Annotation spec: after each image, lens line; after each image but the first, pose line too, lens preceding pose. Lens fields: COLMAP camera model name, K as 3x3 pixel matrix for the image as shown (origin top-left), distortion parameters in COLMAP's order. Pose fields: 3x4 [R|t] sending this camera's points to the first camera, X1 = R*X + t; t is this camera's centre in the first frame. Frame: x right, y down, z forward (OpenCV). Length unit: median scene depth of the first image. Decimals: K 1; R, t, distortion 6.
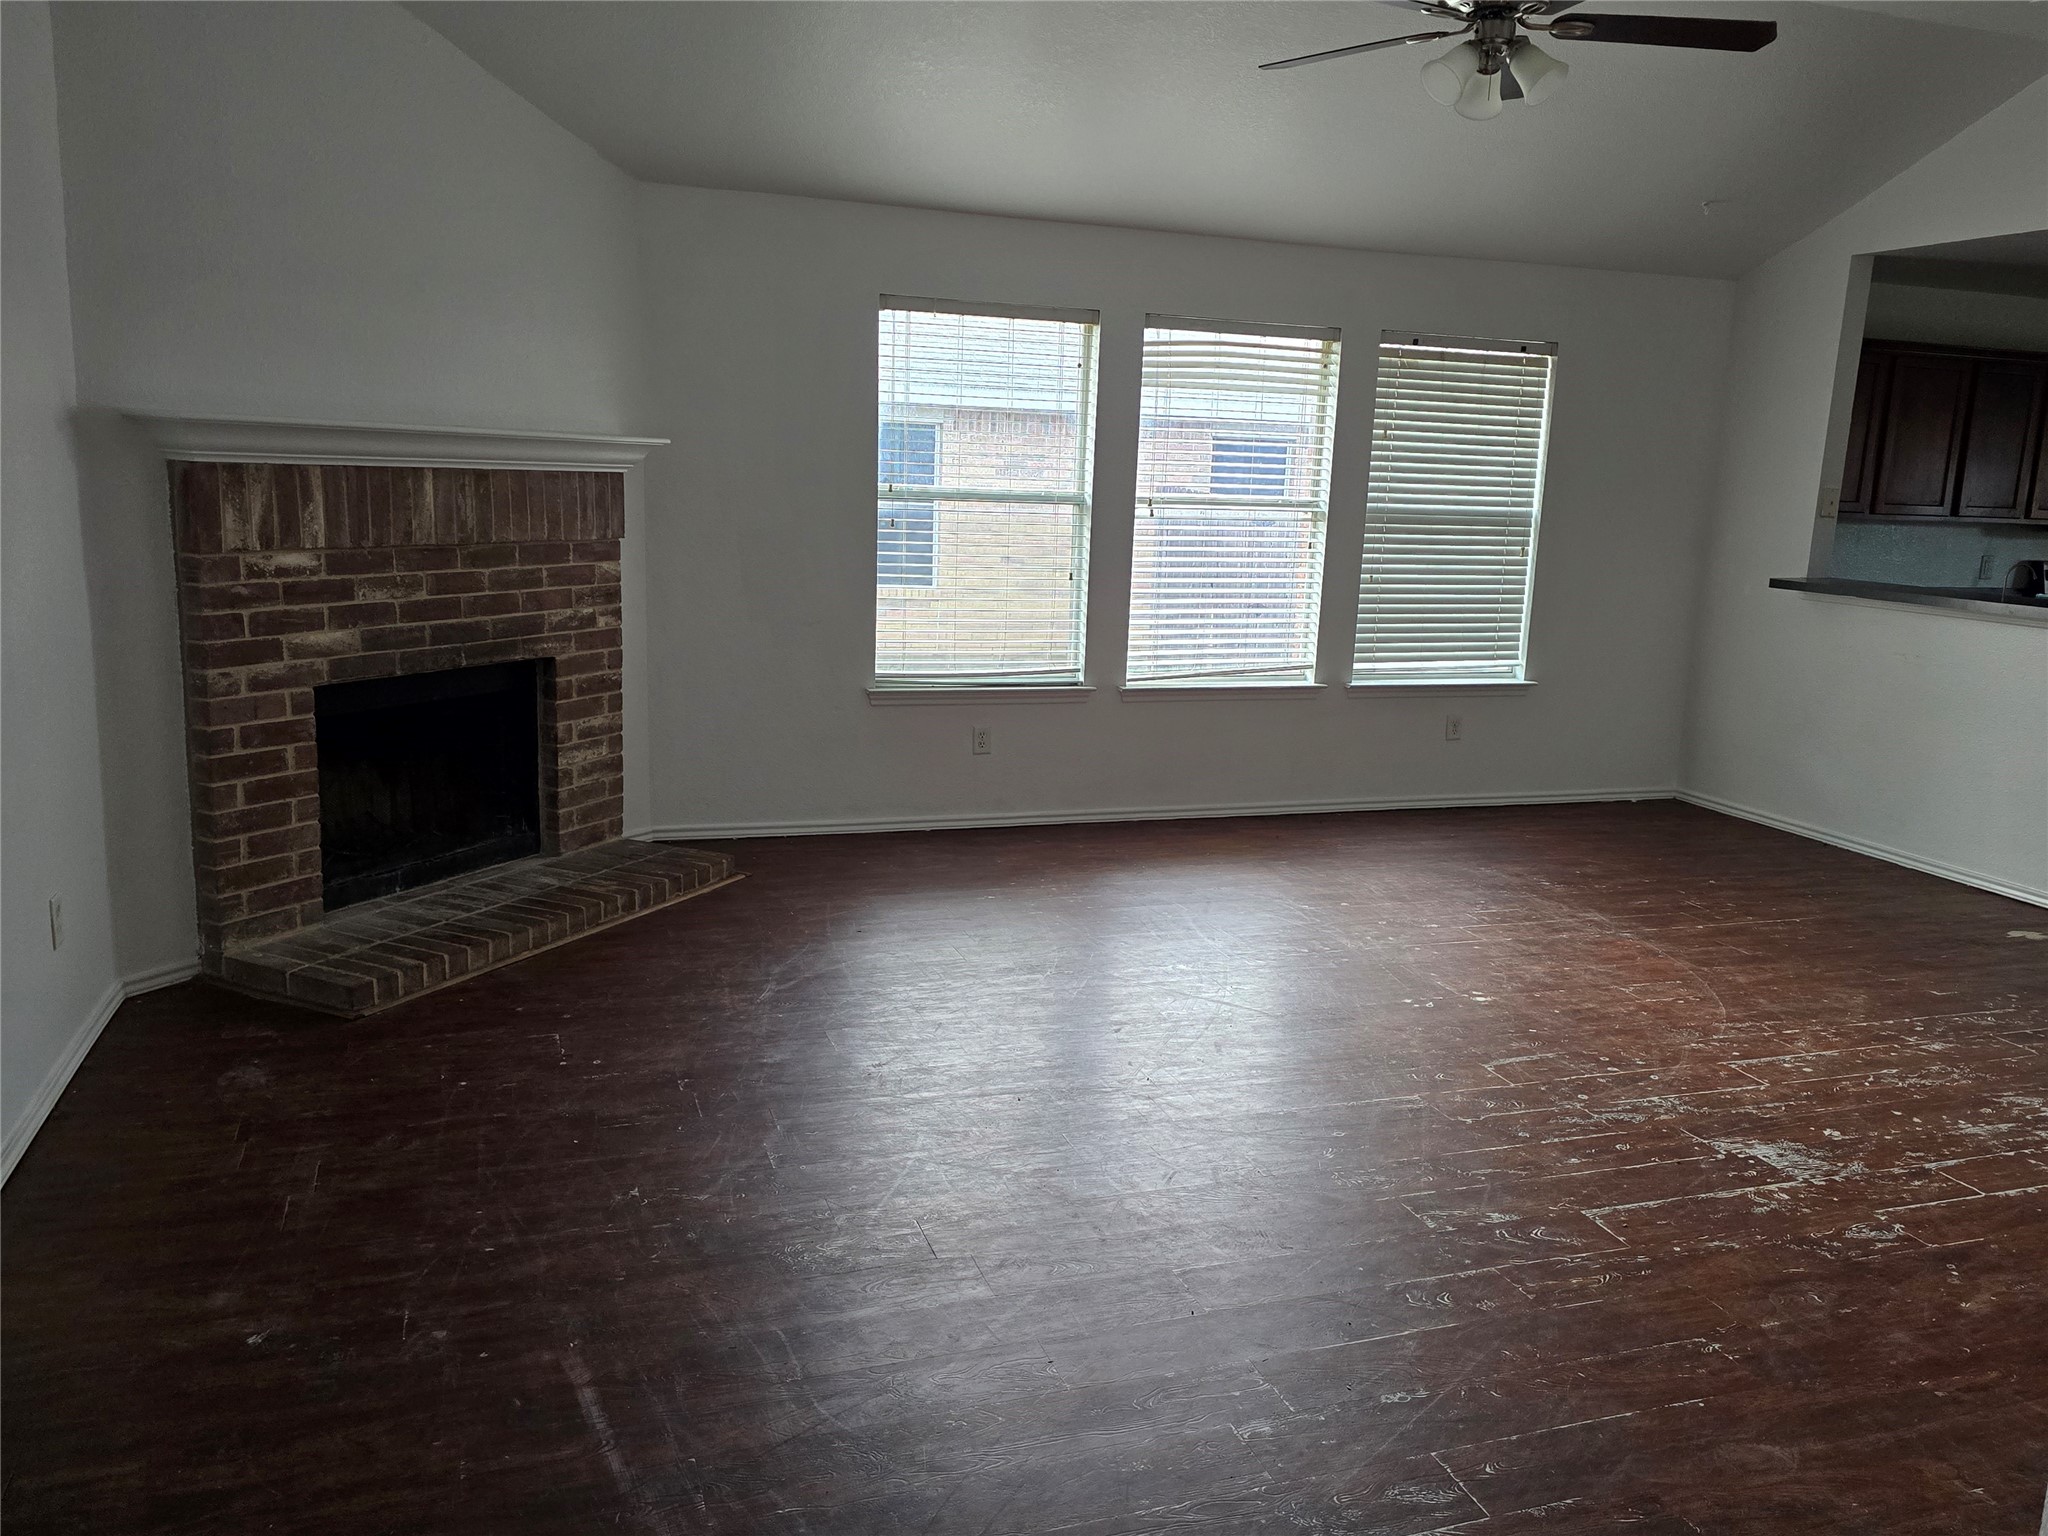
lens RADIAL K [[1578.0, 0, 1030.6], [0, 1578.0, 762.4], [0, 0, 1]] dist [0.059450, -0.049092]
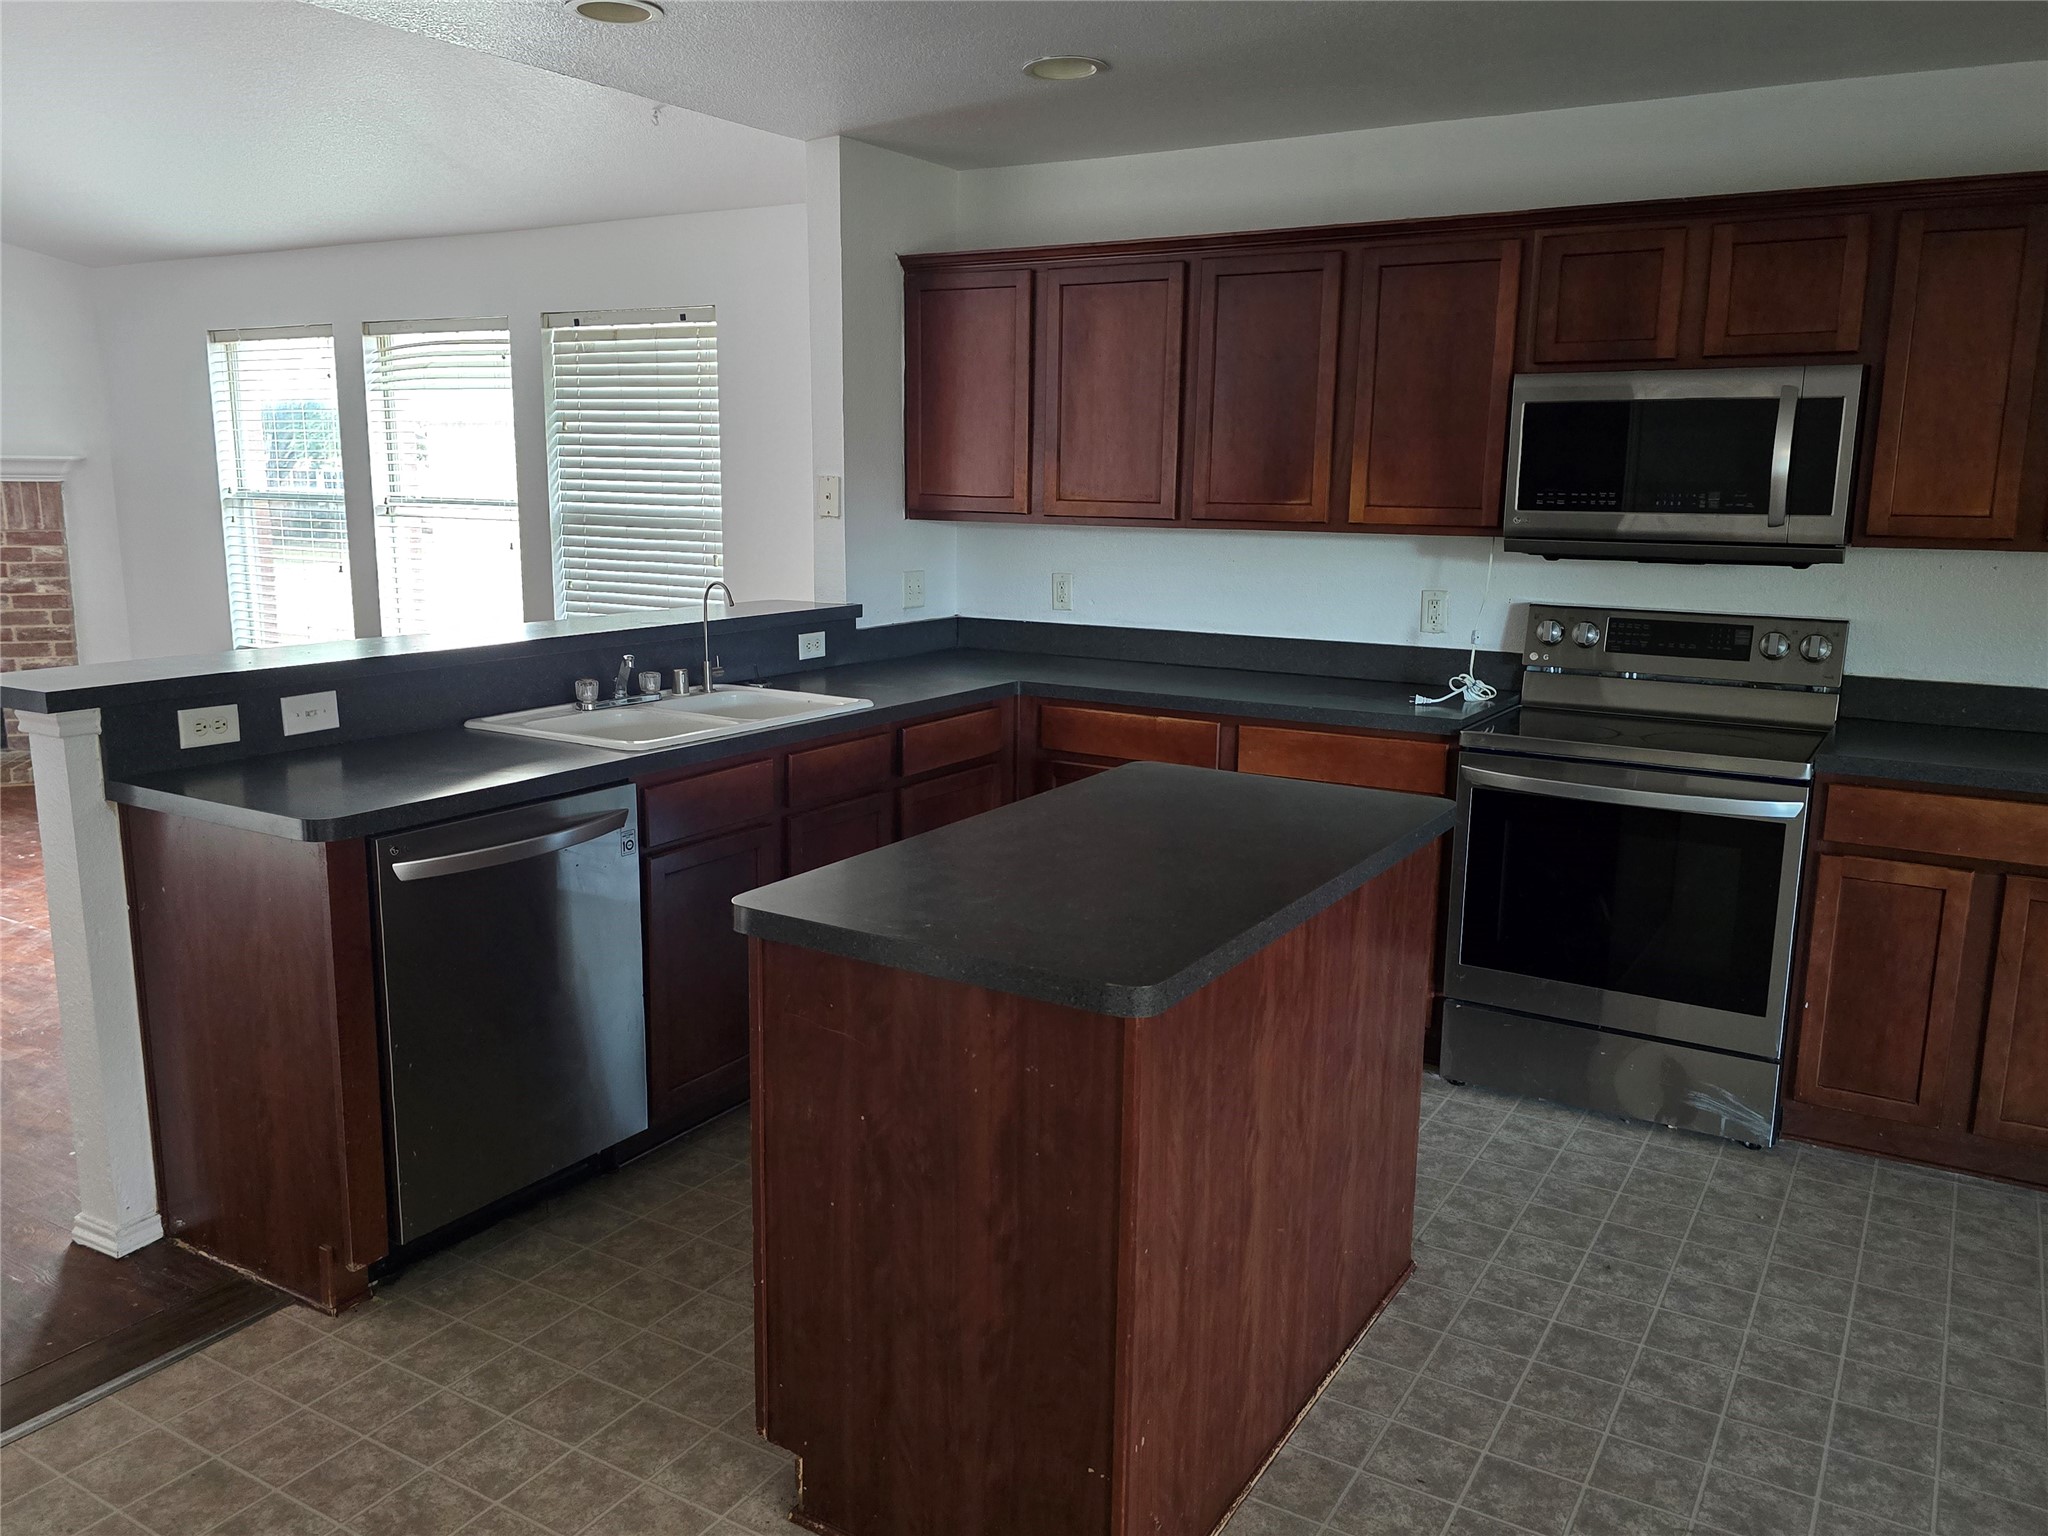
lens RADIAL K [[1578.0, 0, 1086.5], [0, 1578.0, 771.0], [0, 0, 1]] dist [0.059450, -0.049092]
pose [[0.641712, 0.111169, -0.758846, 1.625038], [-0.130274, 0.990860, 0.034994, -0.115666], [0.755800, 0.076402, 0.650330, 0.924033]]
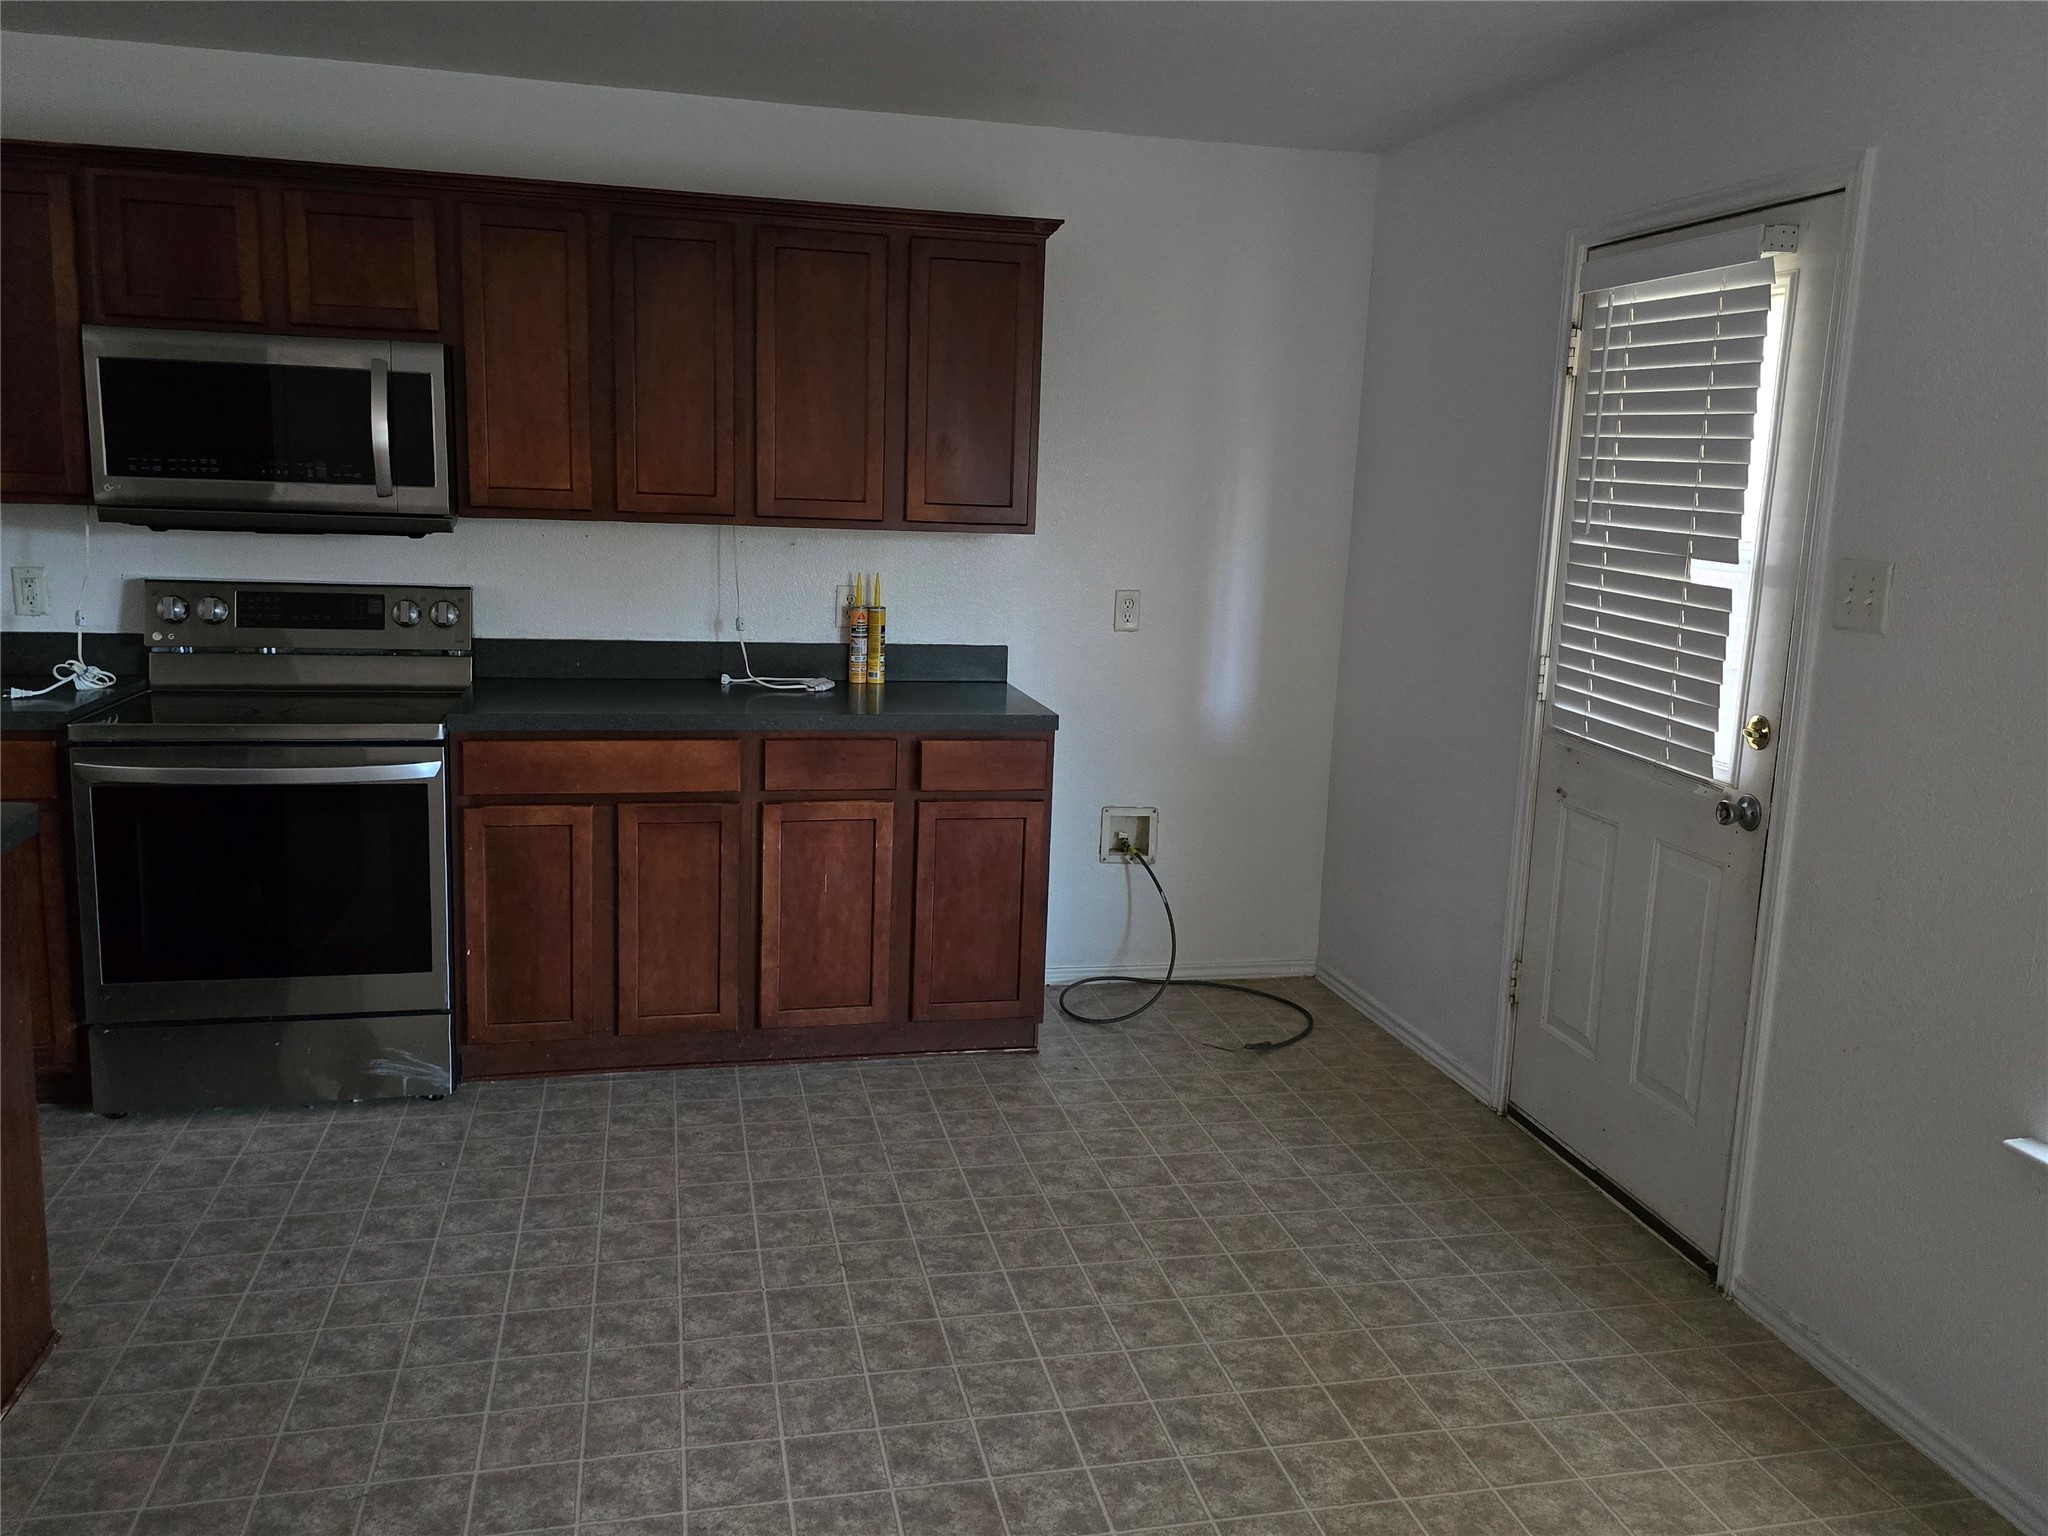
lens RADIAL K [[1578.0, 0, 961.3], [0, 1578.0, 749.5], [0, 0, 1]] dist [0.059450, -0.049092]
pose [[0.993158, 0.014088, -0.115923, 1.611997], [-0.016161, 0.999726, -0.016958, -0.115290], [0.115653, 0.018715, 0.993113, 0.919605]]
